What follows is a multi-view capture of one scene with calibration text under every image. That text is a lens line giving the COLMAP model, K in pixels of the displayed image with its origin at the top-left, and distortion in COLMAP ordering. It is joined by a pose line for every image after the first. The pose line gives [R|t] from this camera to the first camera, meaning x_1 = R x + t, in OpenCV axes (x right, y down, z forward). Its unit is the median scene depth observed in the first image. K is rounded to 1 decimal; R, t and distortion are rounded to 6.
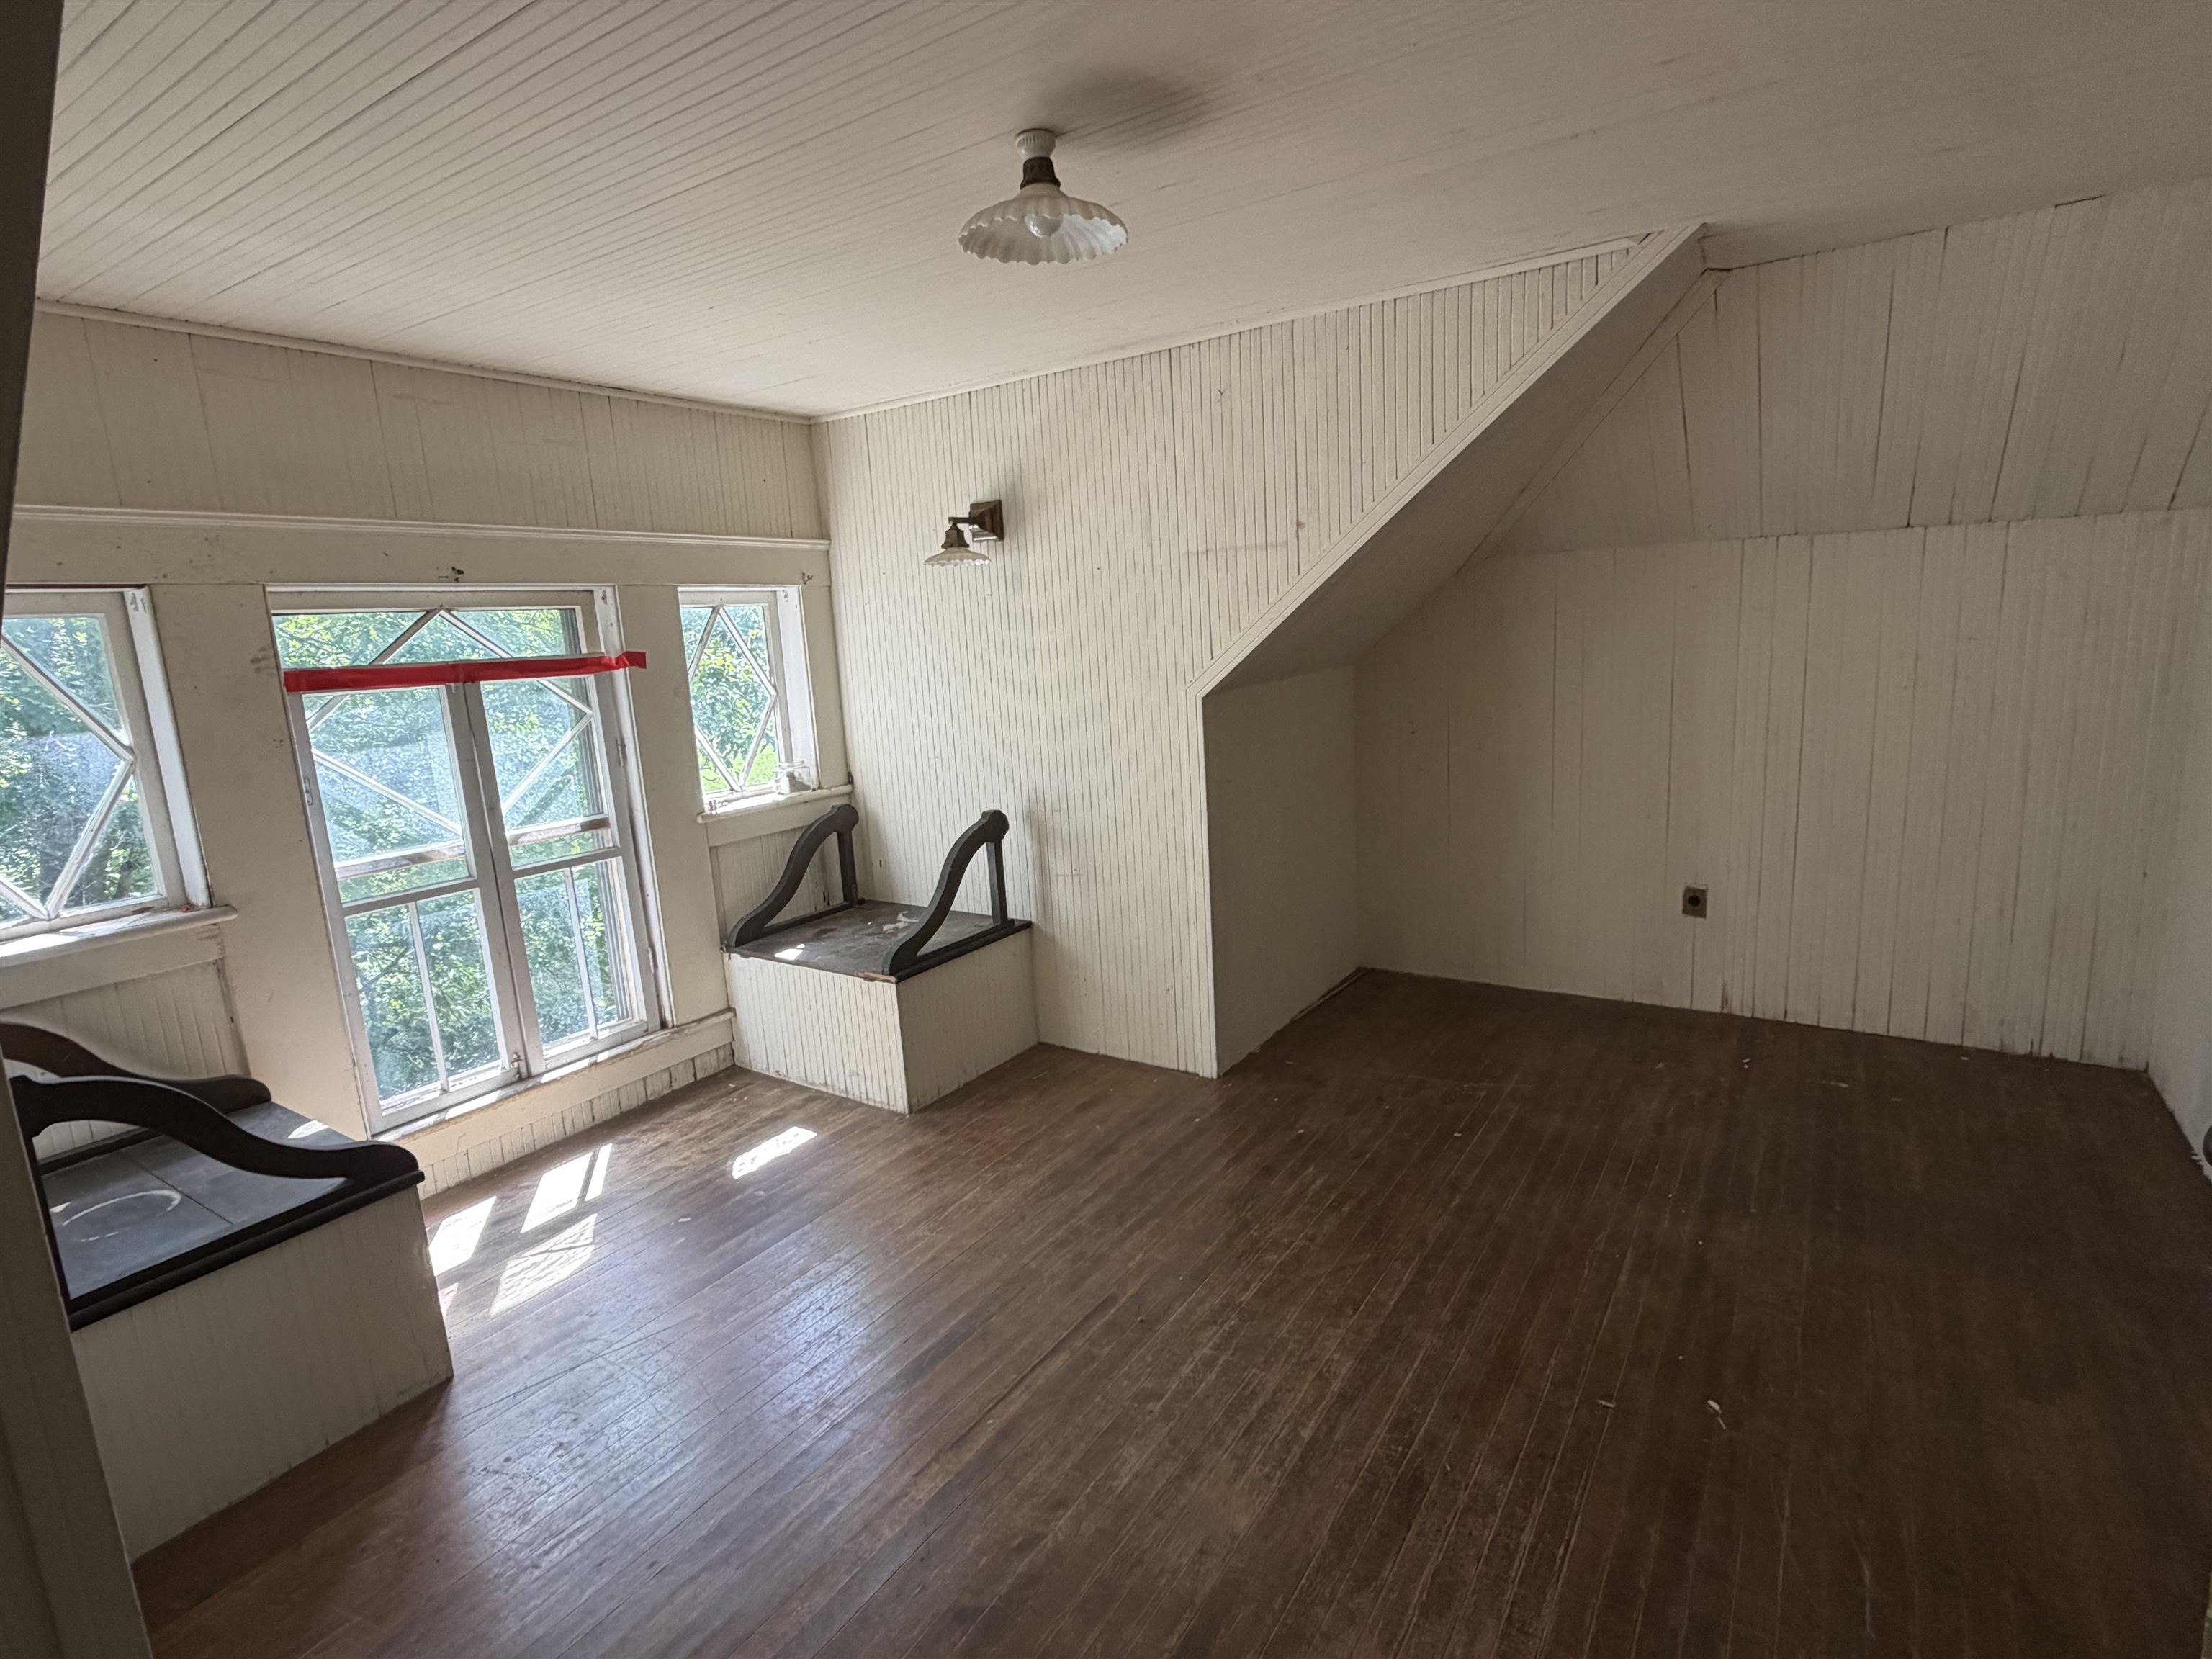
lens RADIAL K [[1104.3, 0, 1106.0], [0, 1104.3, 829.5], [0, 0, 1]] dist [0.002230, 0.000587]
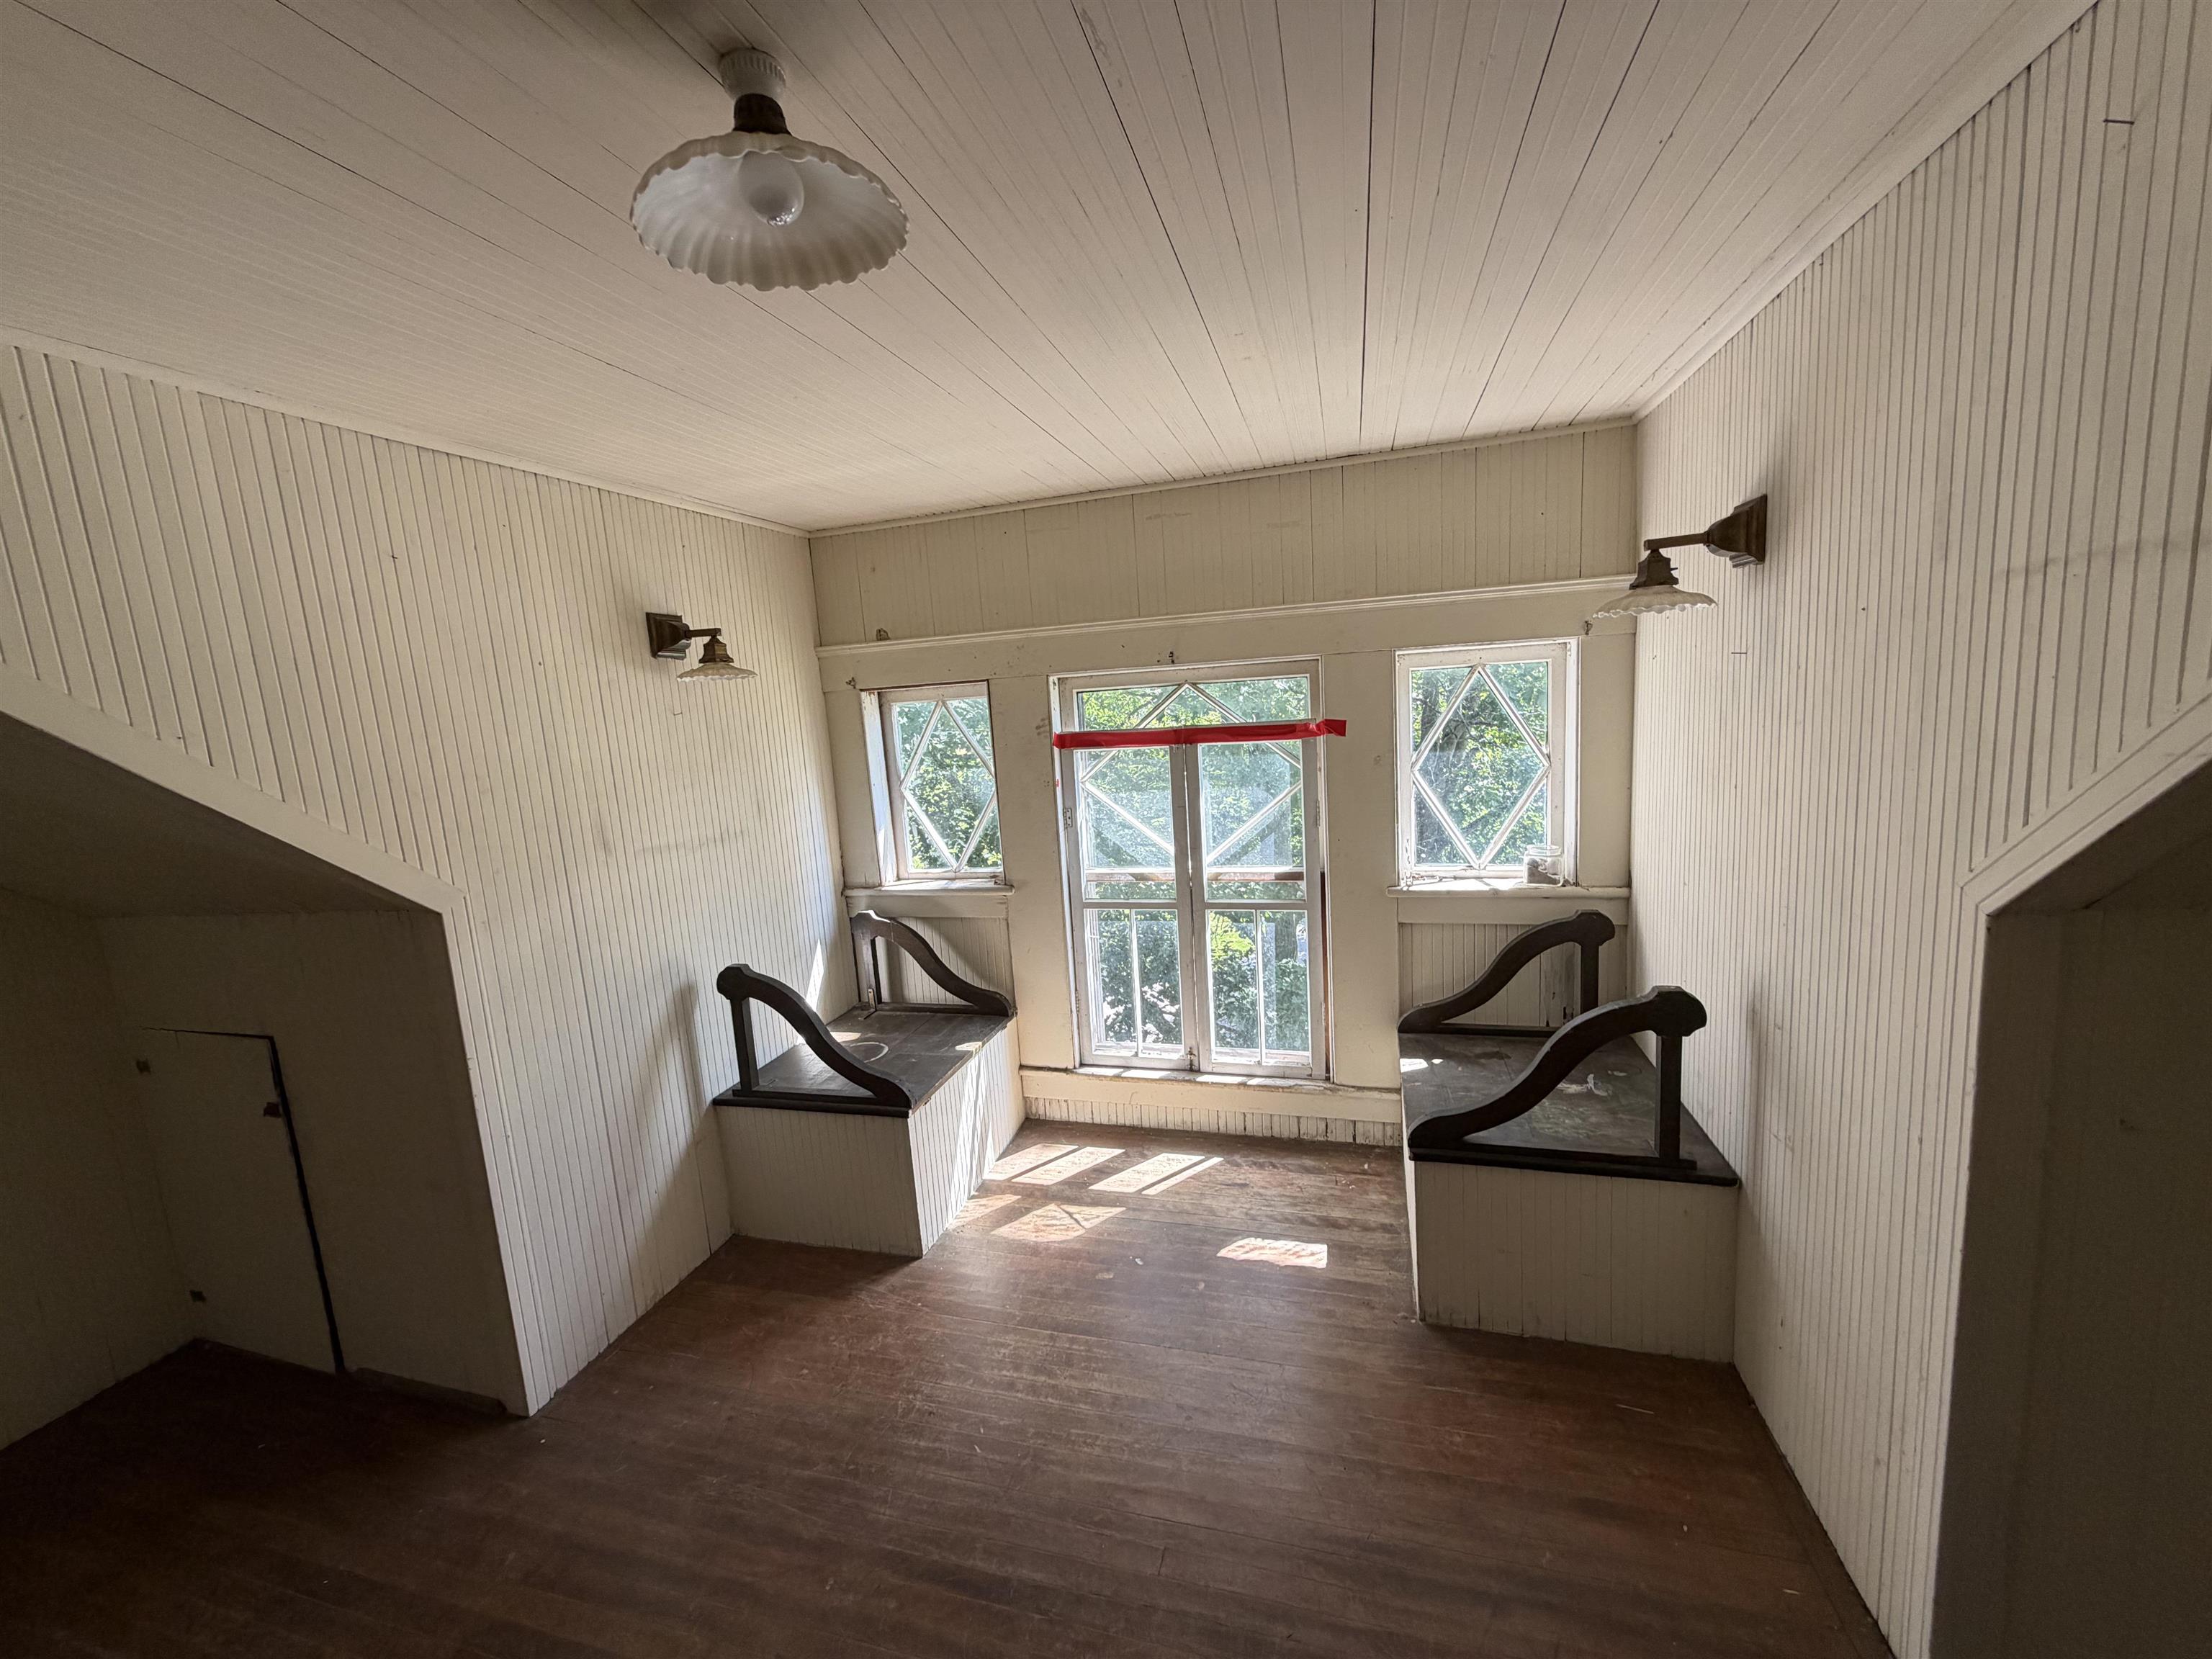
lens RADIAL K [[877.8, 0, 1100.2], [0, 877.8, 829.1], [0, 0, 1]] dist [-0.001726, 0.000096]
pose [[0.298836, 0.175866, -0.937960, 0.286245], [-0.126195, 0.981524, 0.143828, -0.153197], [0.945924, 0.075385, 0.315508, 0.557624]]
